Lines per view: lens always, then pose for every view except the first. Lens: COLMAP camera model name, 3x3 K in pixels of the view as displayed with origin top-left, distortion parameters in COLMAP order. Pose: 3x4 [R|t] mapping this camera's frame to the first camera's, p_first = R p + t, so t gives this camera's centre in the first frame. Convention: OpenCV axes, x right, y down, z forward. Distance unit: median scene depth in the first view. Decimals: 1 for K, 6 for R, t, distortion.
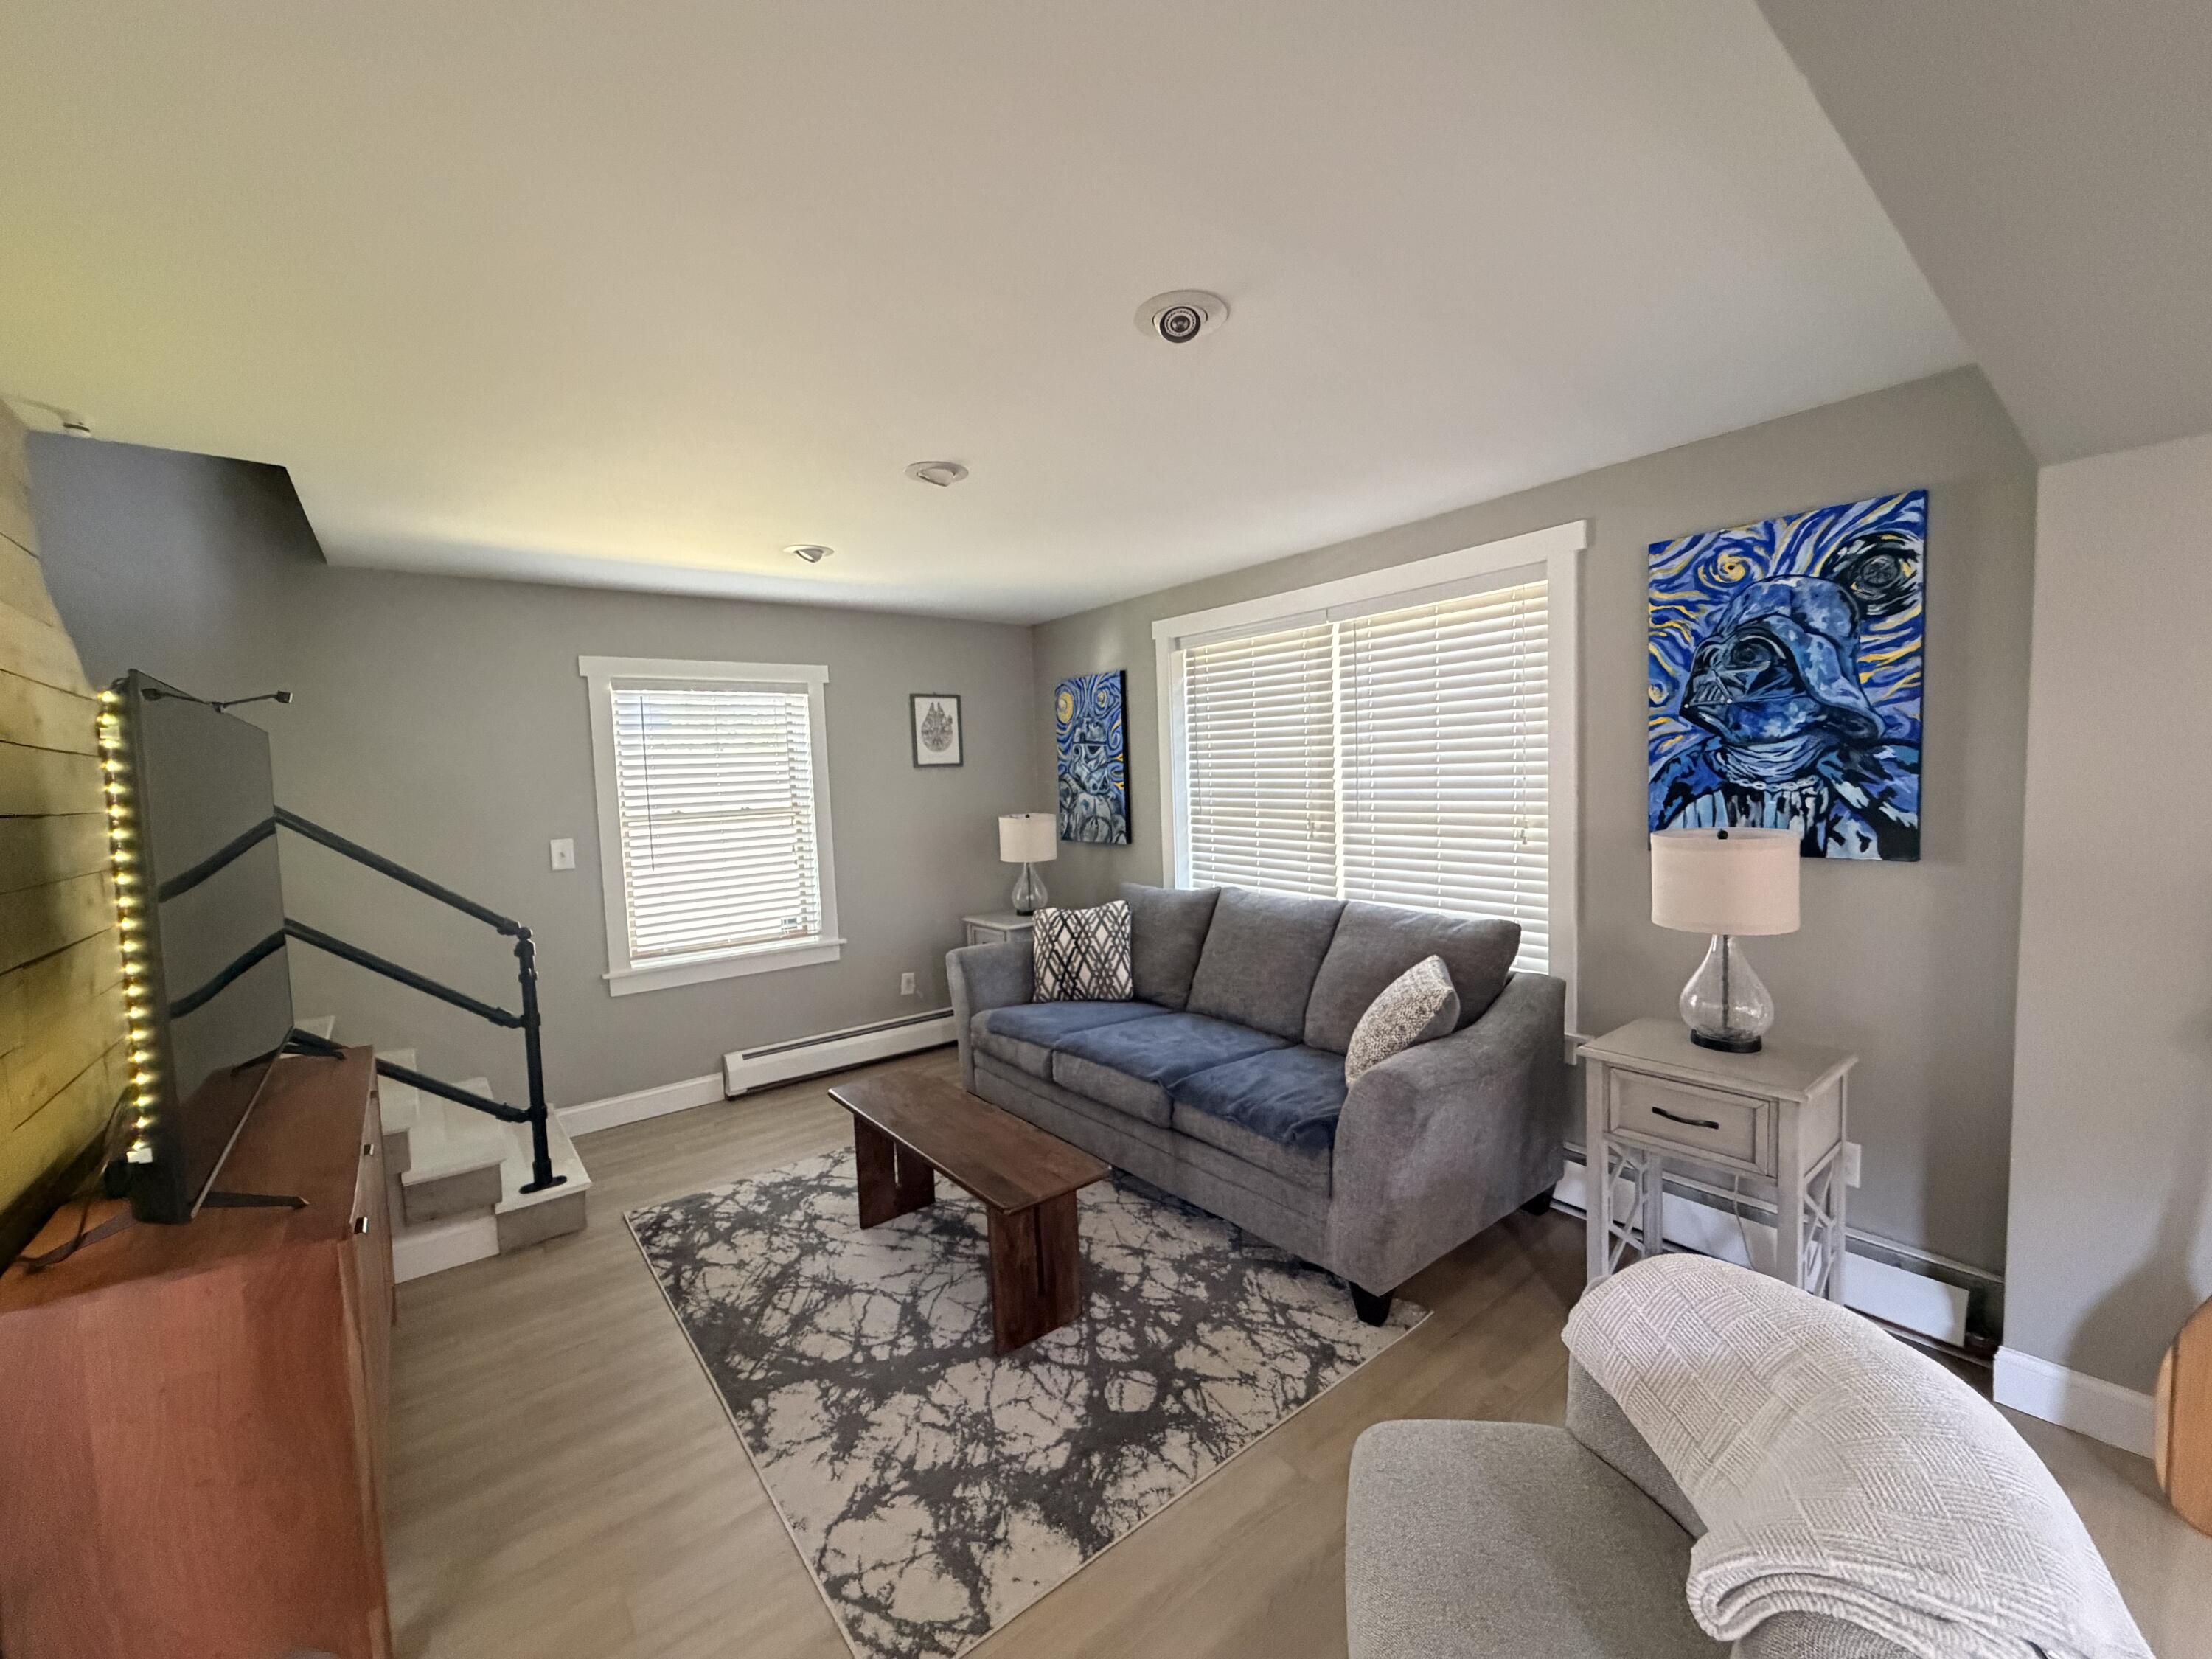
lens RADIAL K [[881.6, 0, 1101.6], [0, 881.6, 832.9], [0, 0, 1]] dist [-0.002174, 0.000827]
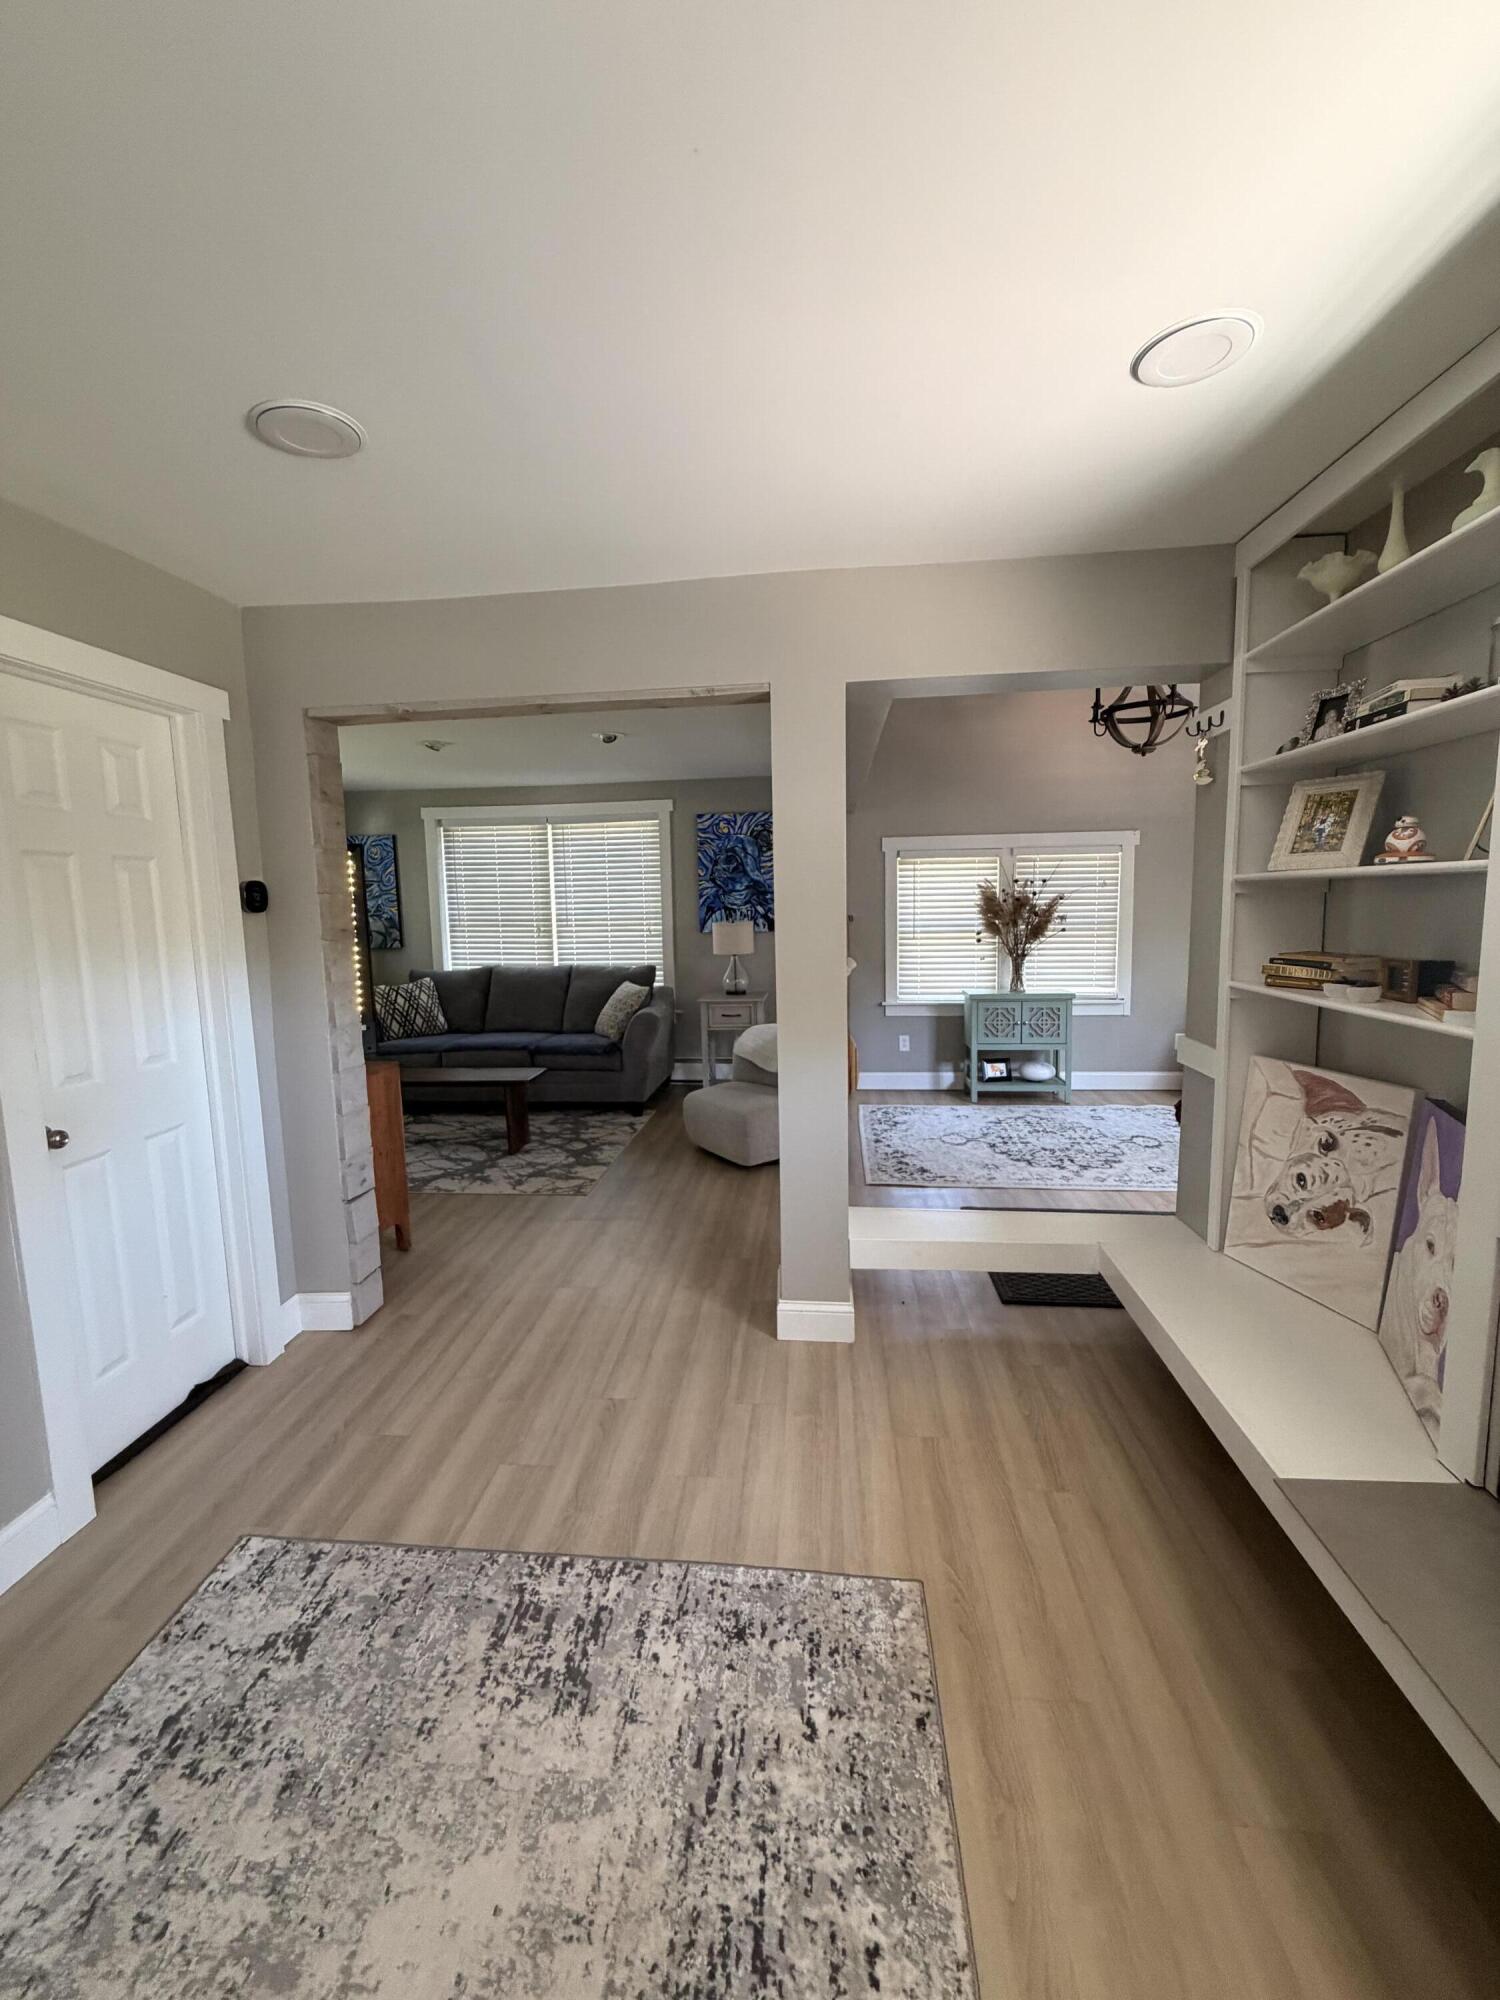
lens RADIAL K [[797.1, 0, 745.5], [0, 797.1, 992.9], [0, 0, 1]] dist [-0.002174, 0.000827]
pose [[0.695887, -0.062078, 0.715463, -1.030111], [0.043390, 0.998071, 0.044395, 0.104869], [-0.716839, 0.000150, 0.697238, -0.772366]]
